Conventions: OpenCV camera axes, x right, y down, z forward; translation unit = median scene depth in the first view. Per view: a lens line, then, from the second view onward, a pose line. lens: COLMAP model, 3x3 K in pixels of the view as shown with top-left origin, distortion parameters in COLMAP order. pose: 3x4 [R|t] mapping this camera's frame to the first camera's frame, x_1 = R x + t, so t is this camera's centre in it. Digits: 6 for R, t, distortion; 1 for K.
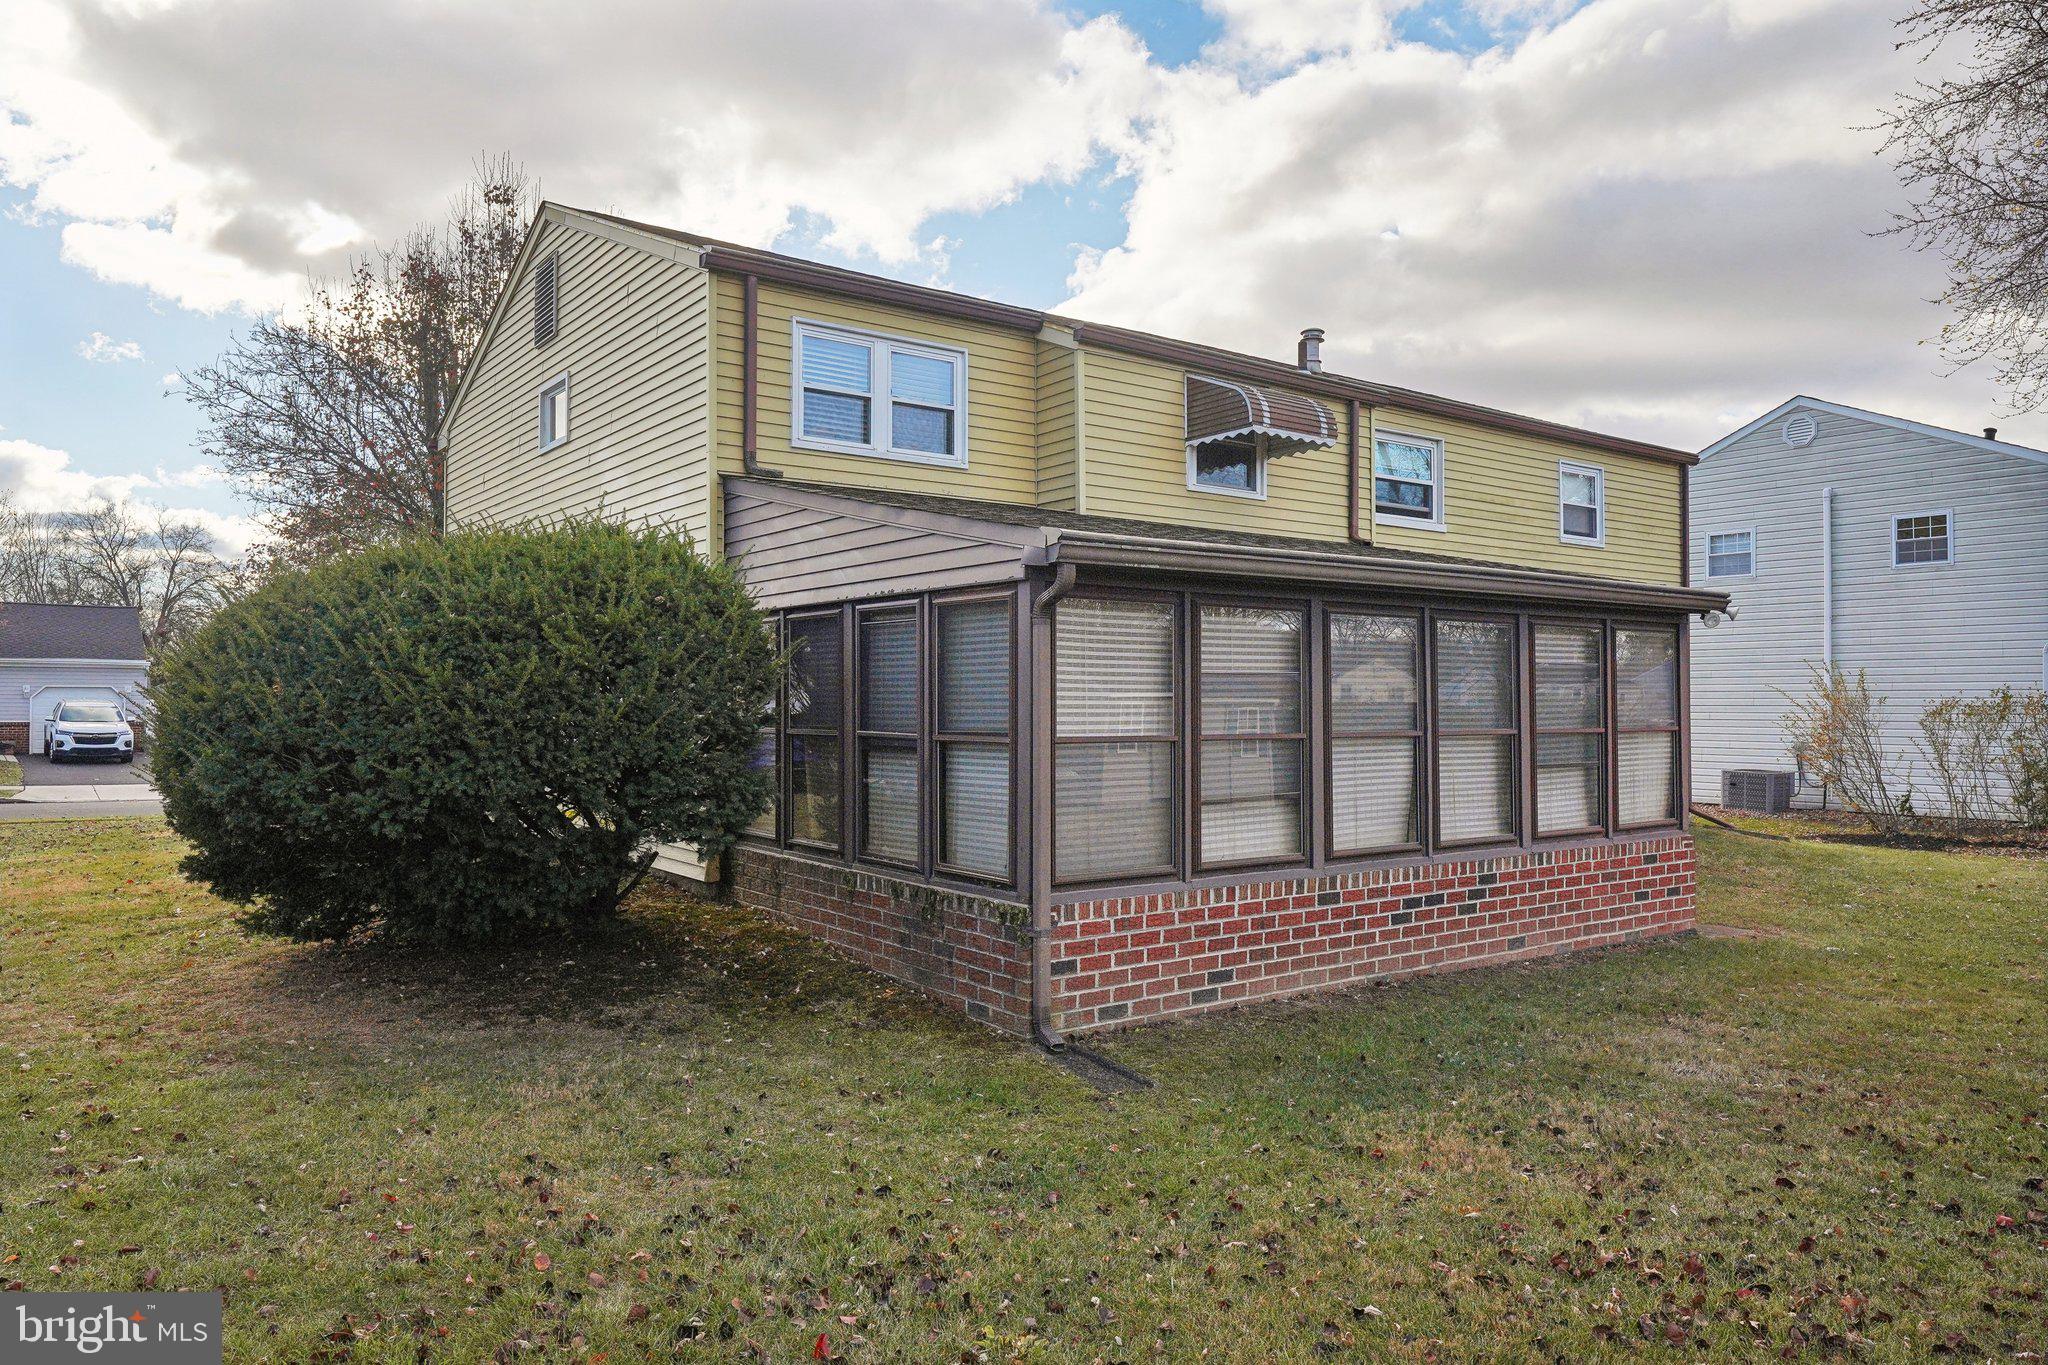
lens RADIAL K [[1392.1, 0, 1024.0], [0, 1392.1, 682.5], [0, 0, 1]] dist [0.001145, 0.000804]
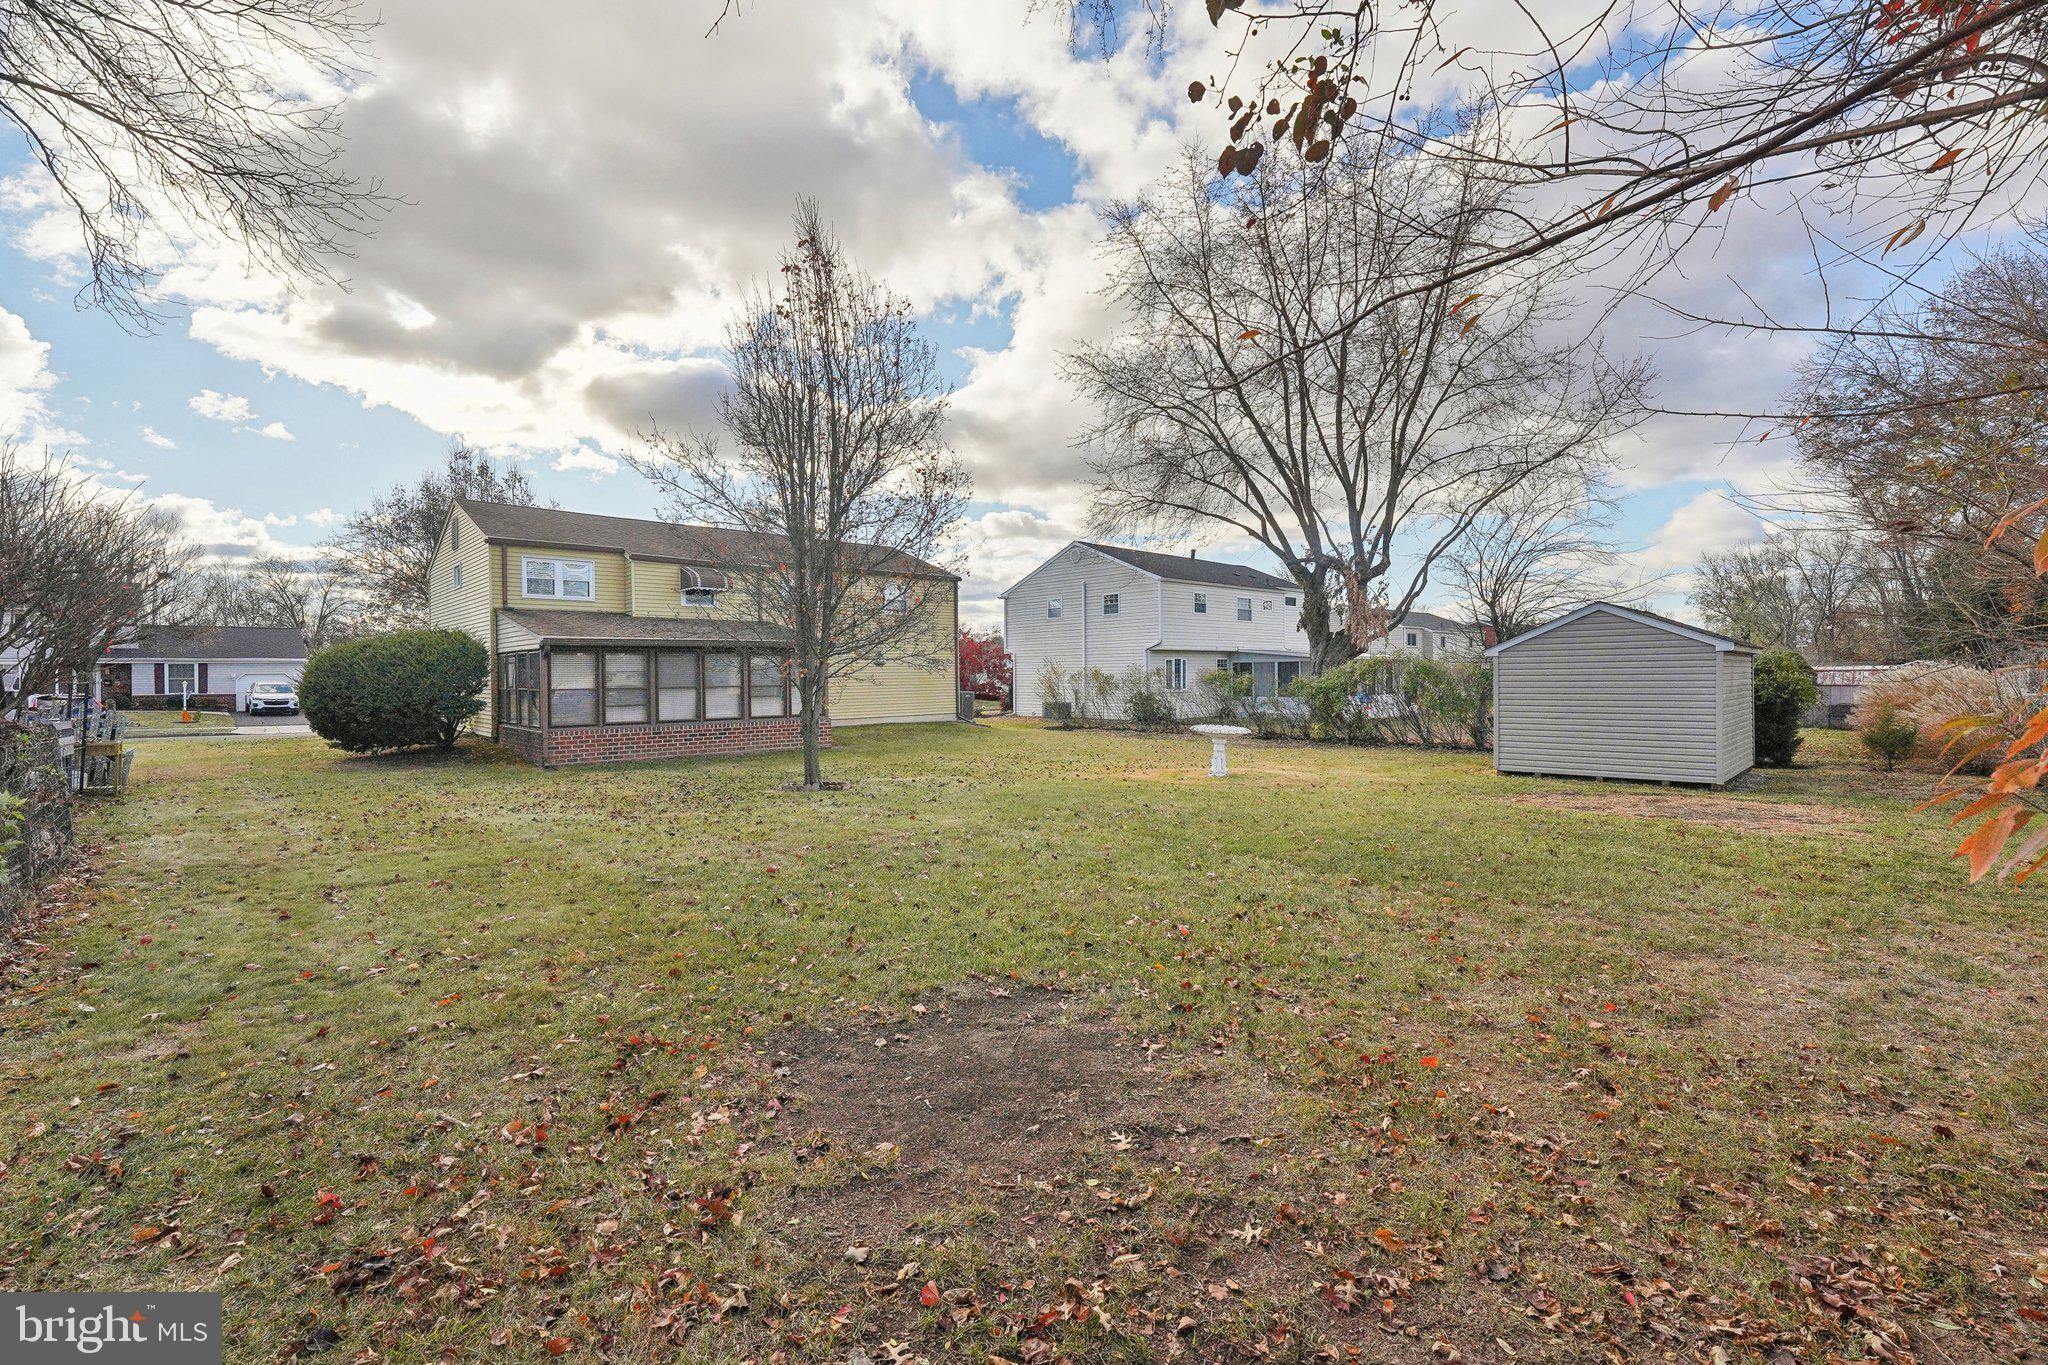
lens RADIAL K [[879.1, 0, 1024.0], [0, 879.1, 682.5], [0, 0, 1]] dist [-0.001633, -0.000082]
pose [[0.992784, -0.012625, 0.119254, 0.728413], [0.009724, 0.999643, 0.024870, -0.018285], [-0.119525, -0.023531, 0.992552, -1.116581]]
